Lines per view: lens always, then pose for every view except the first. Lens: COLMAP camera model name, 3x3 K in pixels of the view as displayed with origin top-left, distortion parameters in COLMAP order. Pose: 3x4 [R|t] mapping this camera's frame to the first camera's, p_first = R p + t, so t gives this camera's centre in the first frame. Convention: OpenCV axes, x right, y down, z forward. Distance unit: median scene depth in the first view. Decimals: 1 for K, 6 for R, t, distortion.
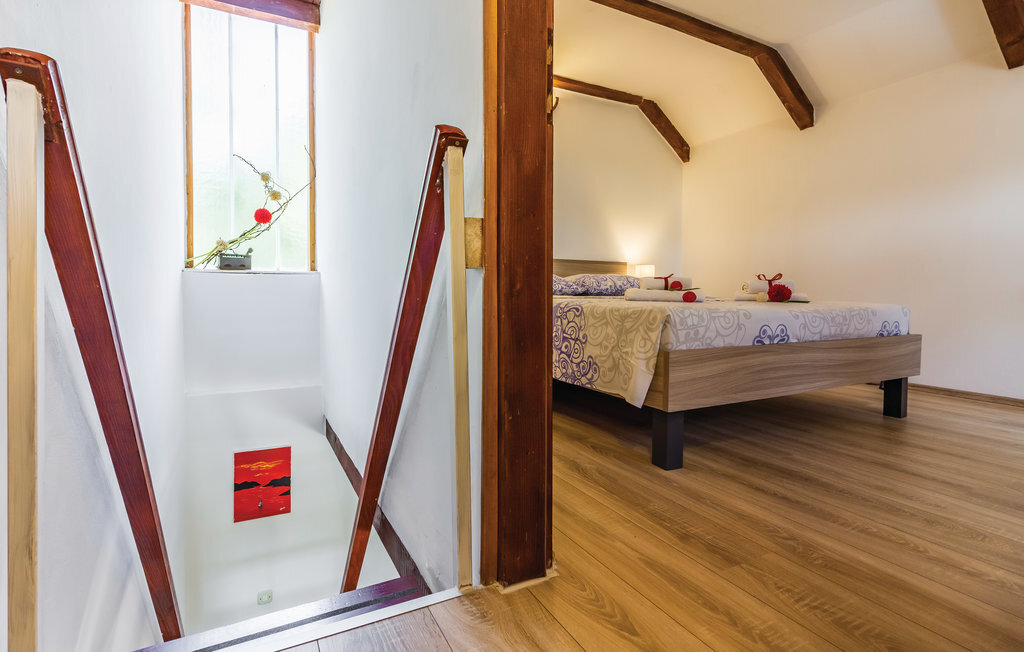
lens RADIAL K [[495.0, 0, 509.7], [0, 495.0, 295.0], [0, 0, 1]] dist [-0.001862, -0.000078]
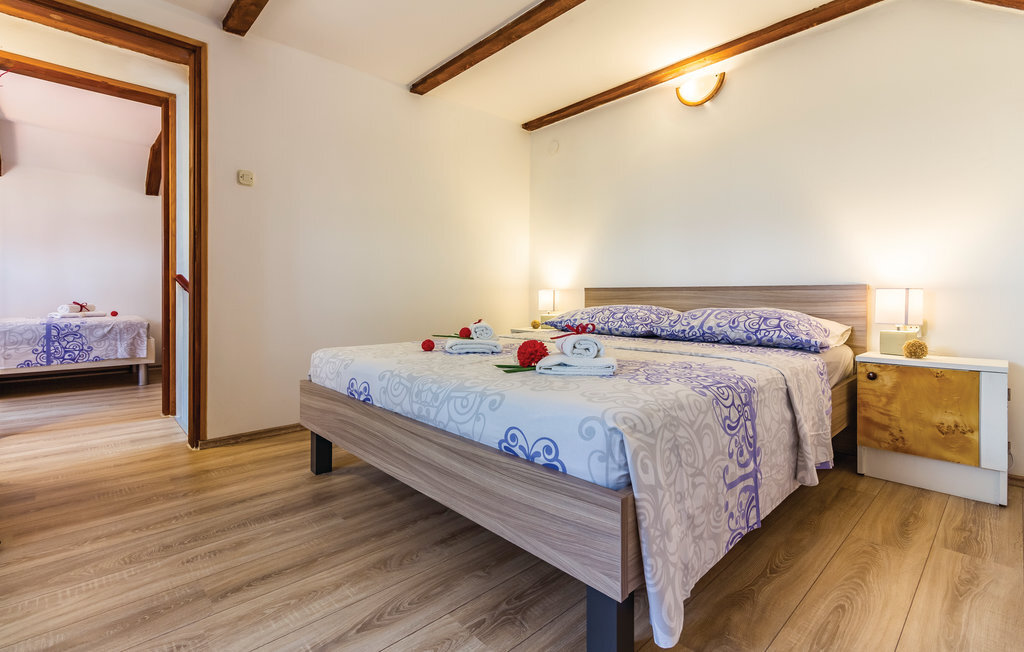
lens RADIAL K [[483.4, 0, 509.7], [0, 483.4, 298.9], [0, 0, 1]] dist [-0.001007, -0.000471]
pose [[0.246723, 0.000788, -0.969086, 1.390509], [-0.008621, 0.999962, -0.001382, -0.093401], [0.969048, 0.008695, 0.246720, 0.960823]]
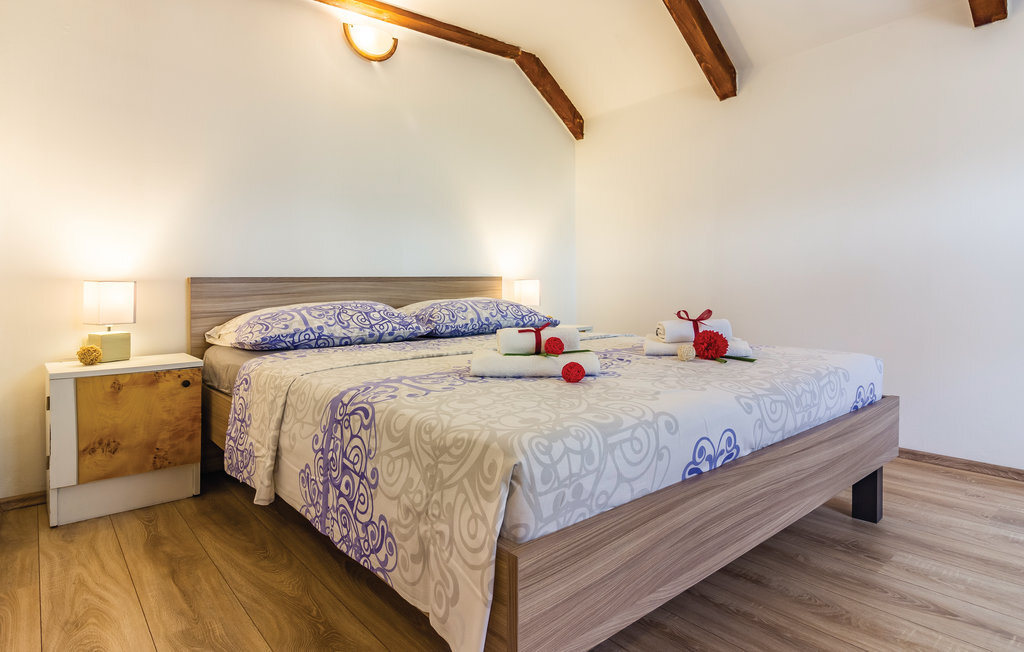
lens RADIAL K [[568.6, 0, 511.5], [0, 568.6, 295.7], [0, 0, 1]] dist [-0.002694, -0.000420]
pose [[0.979136, -0.026521, 0.201469, 0.172139], [0.024499, 0.999621, 0.012525, -0.099660], [-0.201725, -0.007327, 0.979415, 0.392120]]
